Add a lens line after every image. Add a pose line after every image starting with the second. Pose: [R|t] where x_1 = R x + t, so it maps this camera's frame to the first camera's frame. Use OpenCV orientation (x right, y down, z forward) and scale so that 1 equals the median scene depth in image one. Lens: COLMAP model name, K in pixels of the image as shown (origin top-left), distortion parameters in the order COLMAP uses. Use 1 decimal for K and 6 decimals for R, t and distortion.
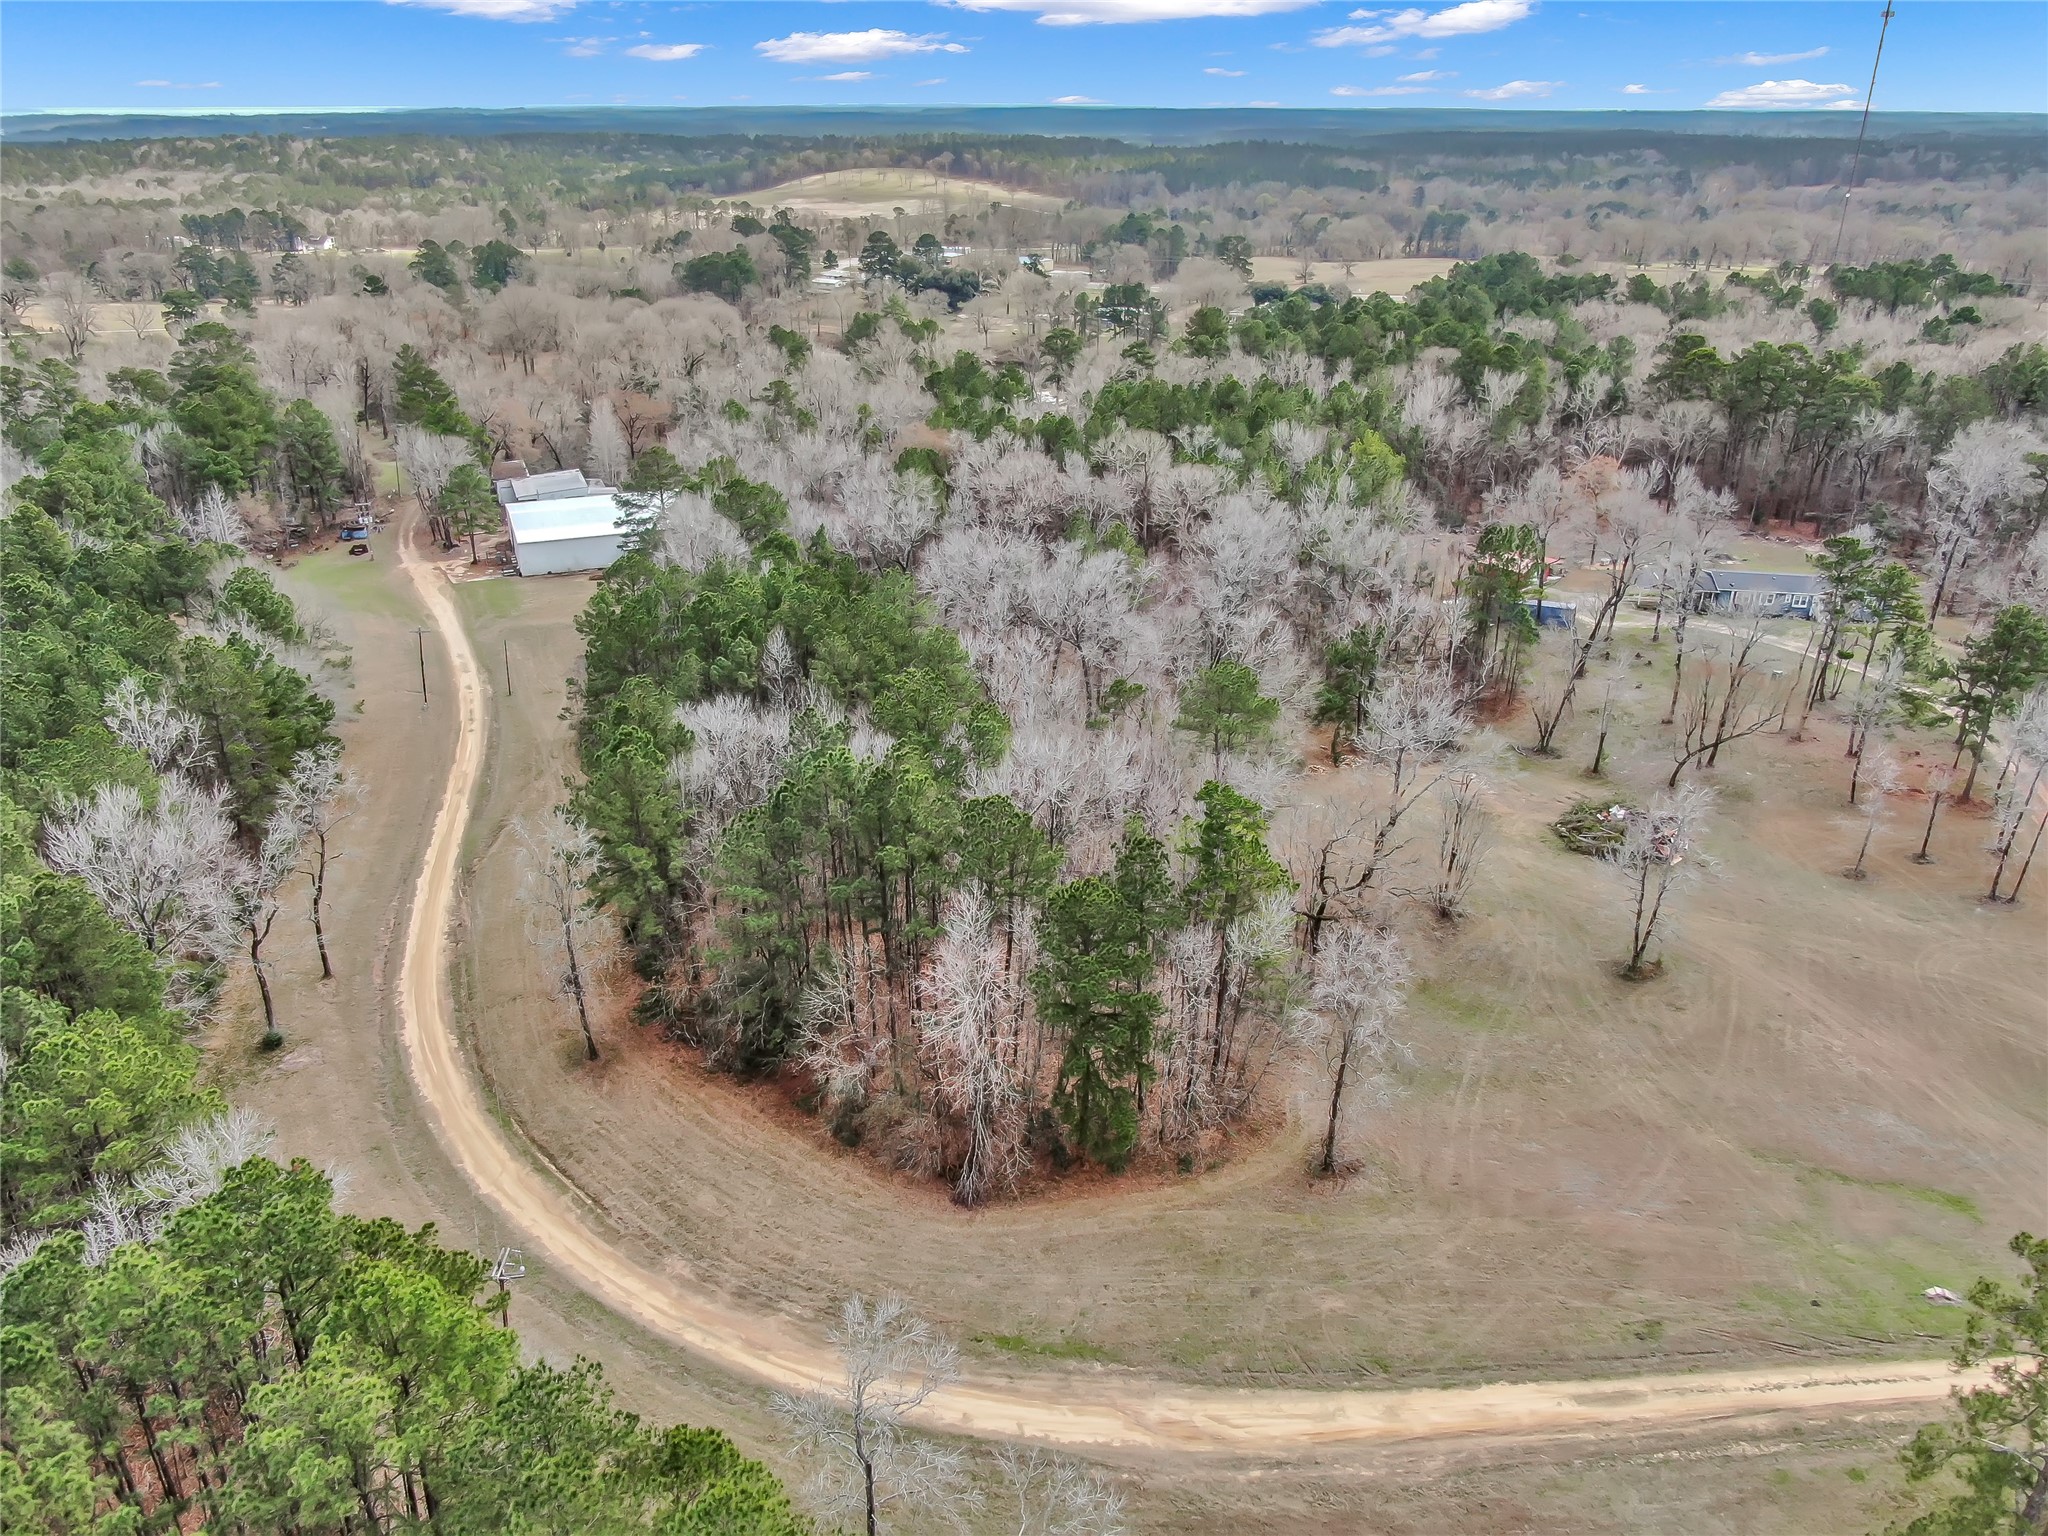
lens RADIAL K [[1472.6, 0, 1028.3], [0, 1472.6, 772.3], [0, 0, 1]] dist [-0.007448, -0.000140]
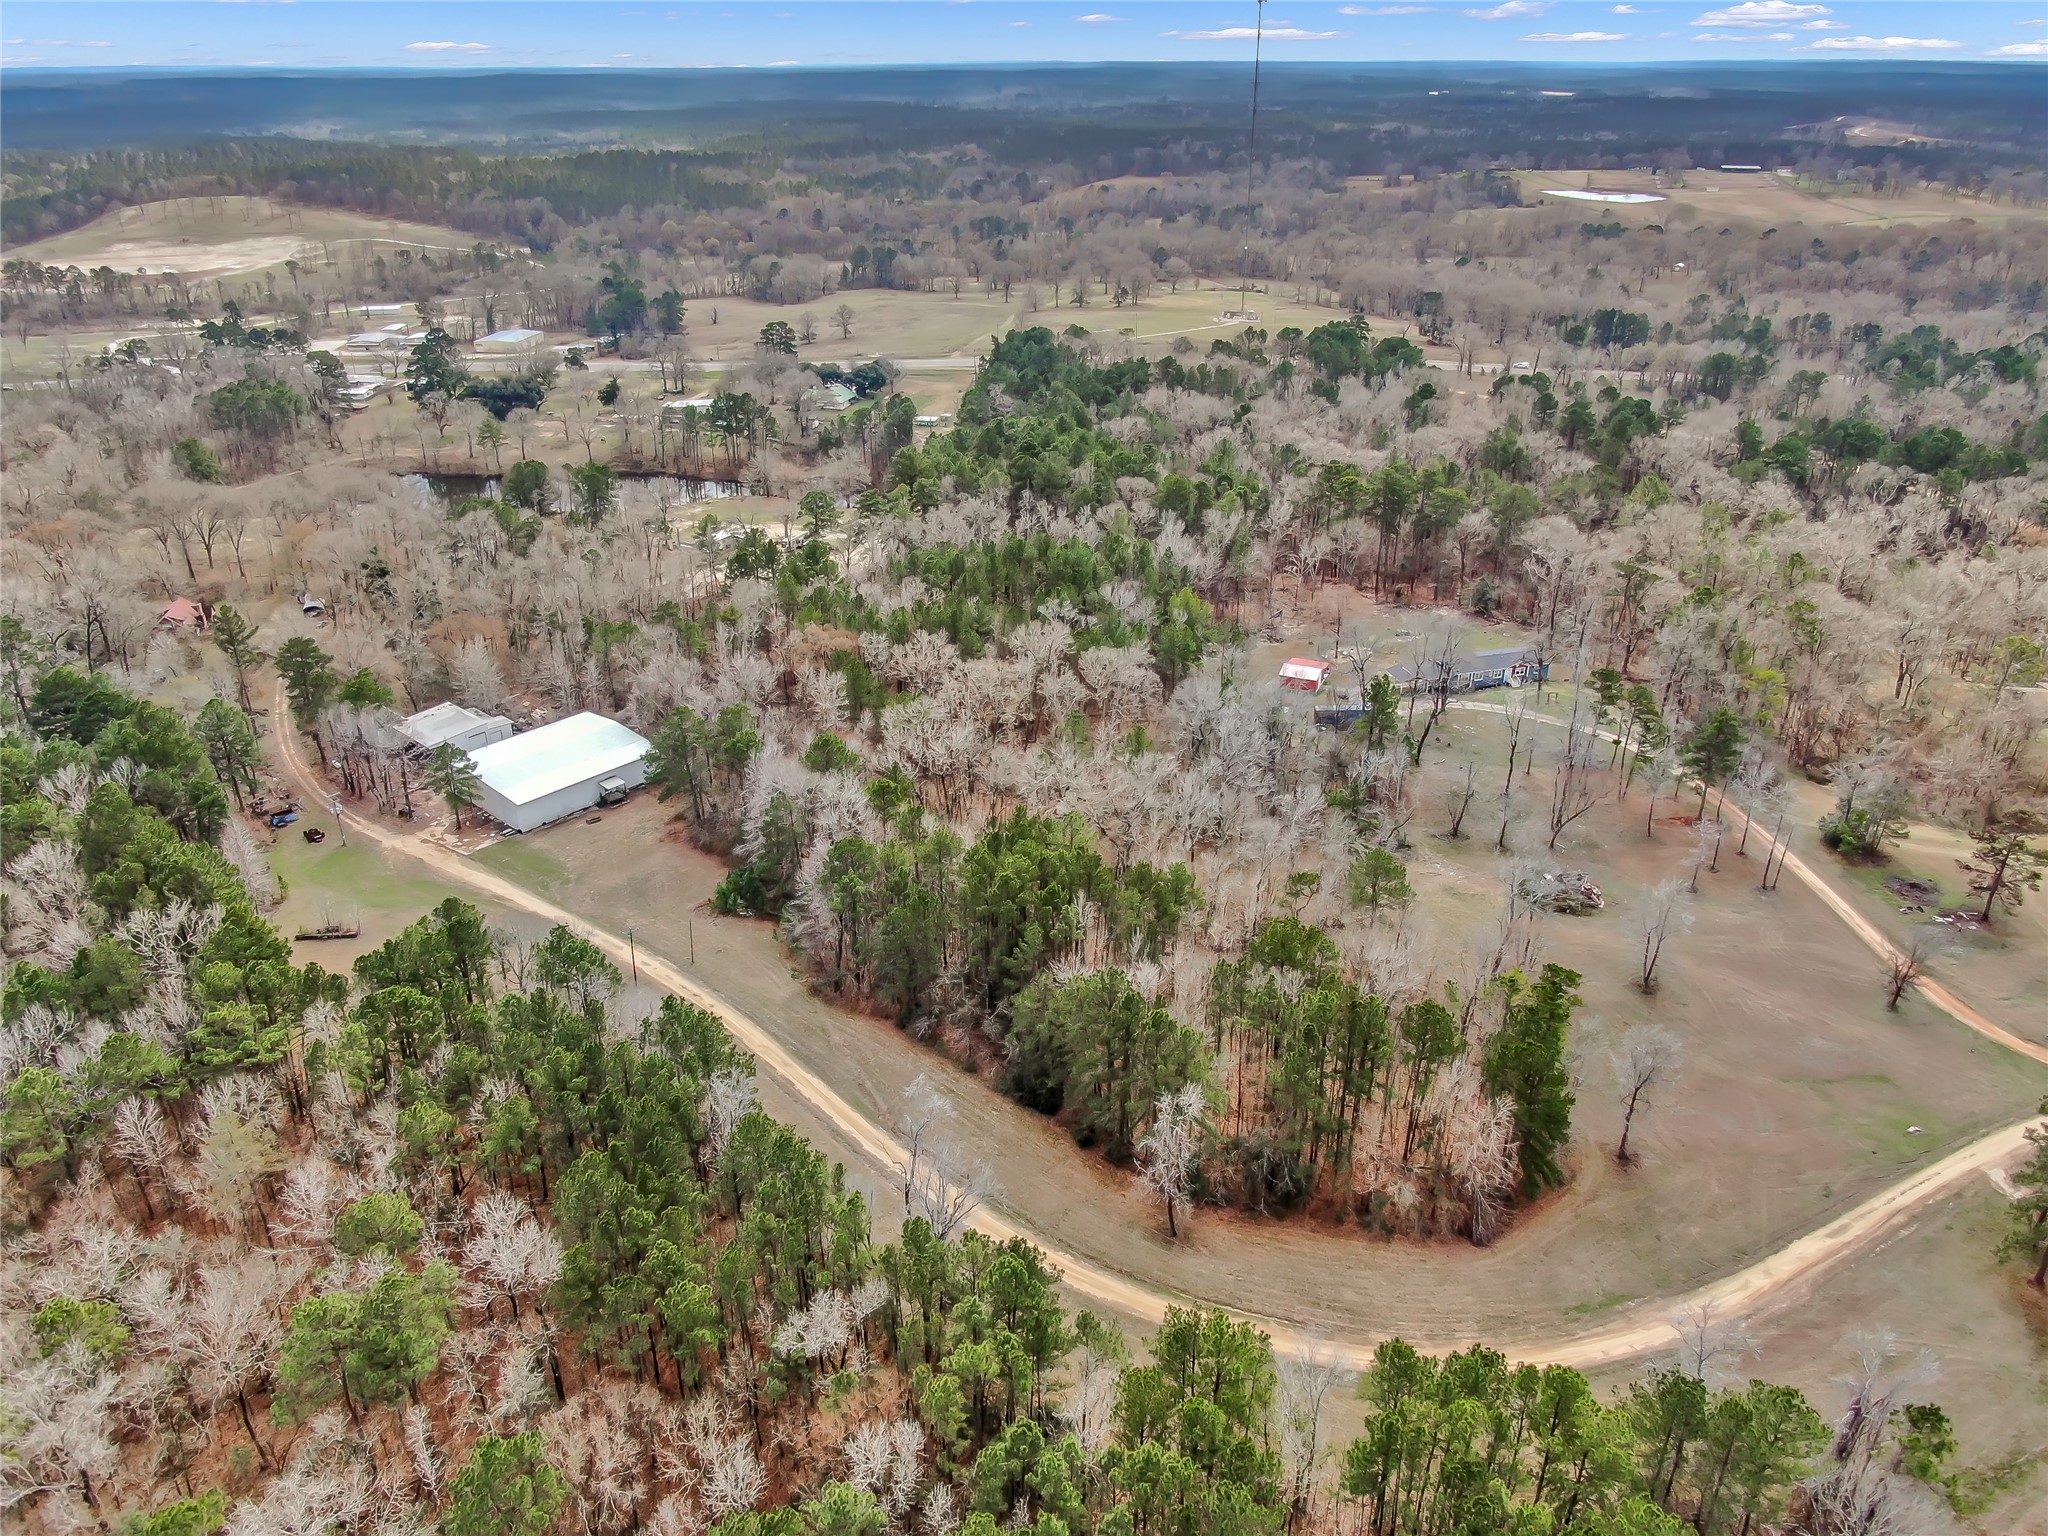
lens RADIAL K [[1450.0, 0, 1025.1], [0, 1450.0, 809.7], [0, 0, 1]] dist [-0.007608, 0.001769]
pose [[0.899400, -0.210428, 0.383145, -0.895425], [0.190369, 0.977576, 0.090022, -0.379908], [-0.393497, -0.008027, 0.919291, -0.270757]]
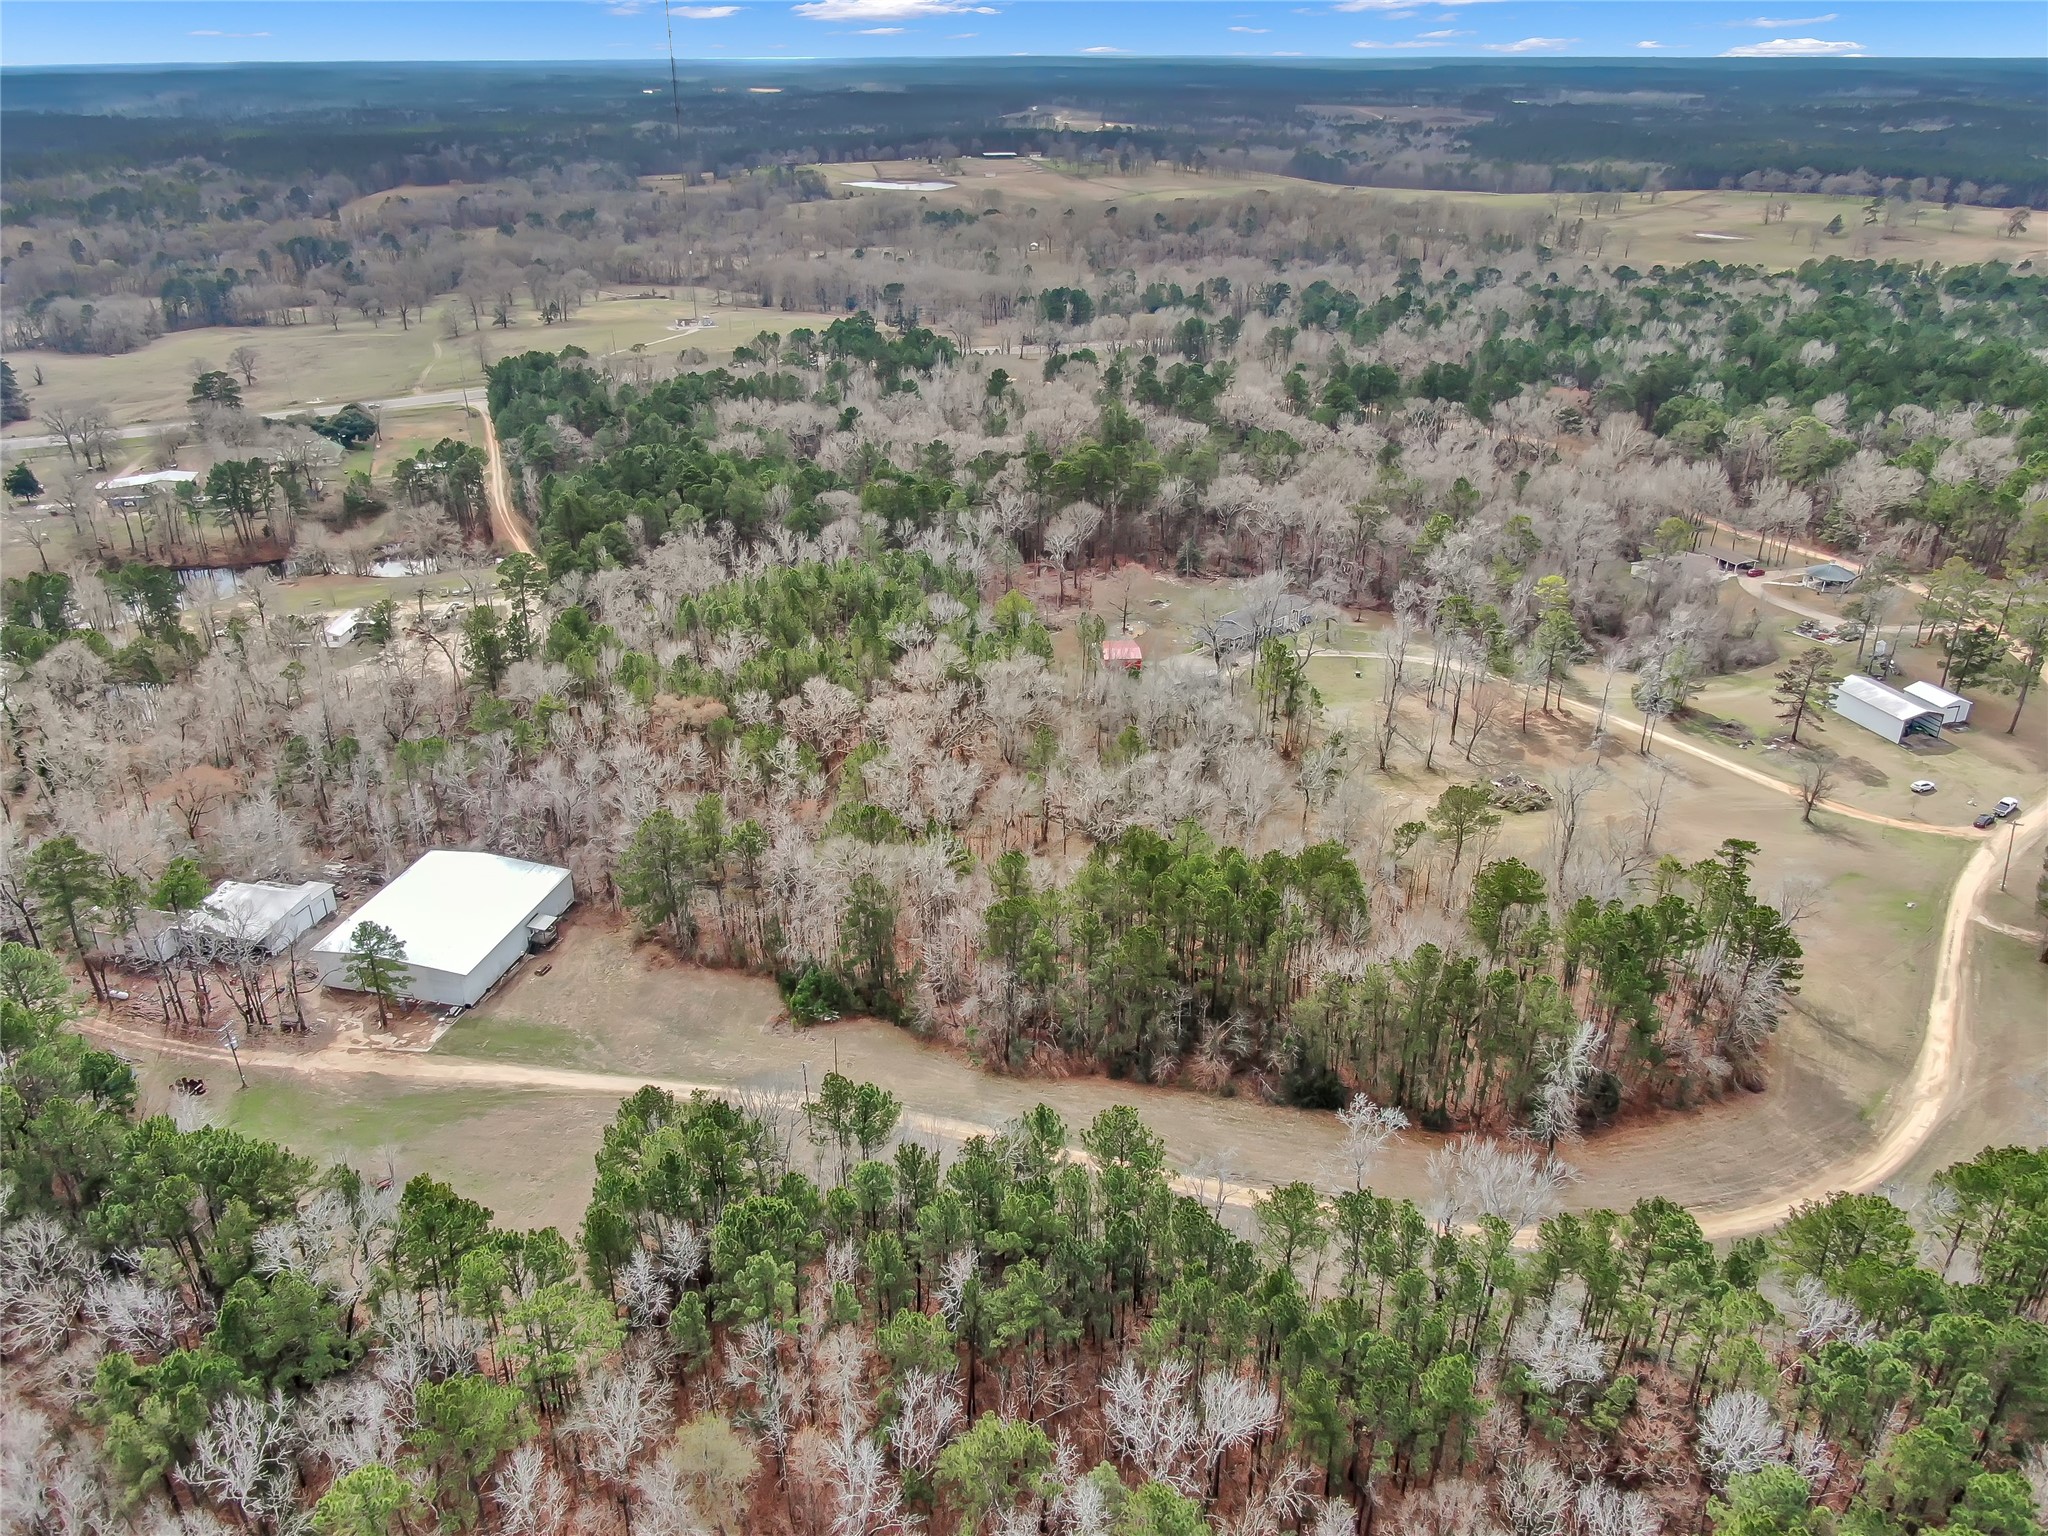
lens RADIAL K [[1450.0, 0, 1025.1], [0, 1450.0, 809.7], [0, 0, 1]] dist [-0.007608, 0.001769]
pose [[0.579718, -0.386234, 0.717461, -1.565126], [0.346217, 0.913840, 0.212203, -0.670316], [-0.737605, 0.125379, 0.663490, 0.344781]]
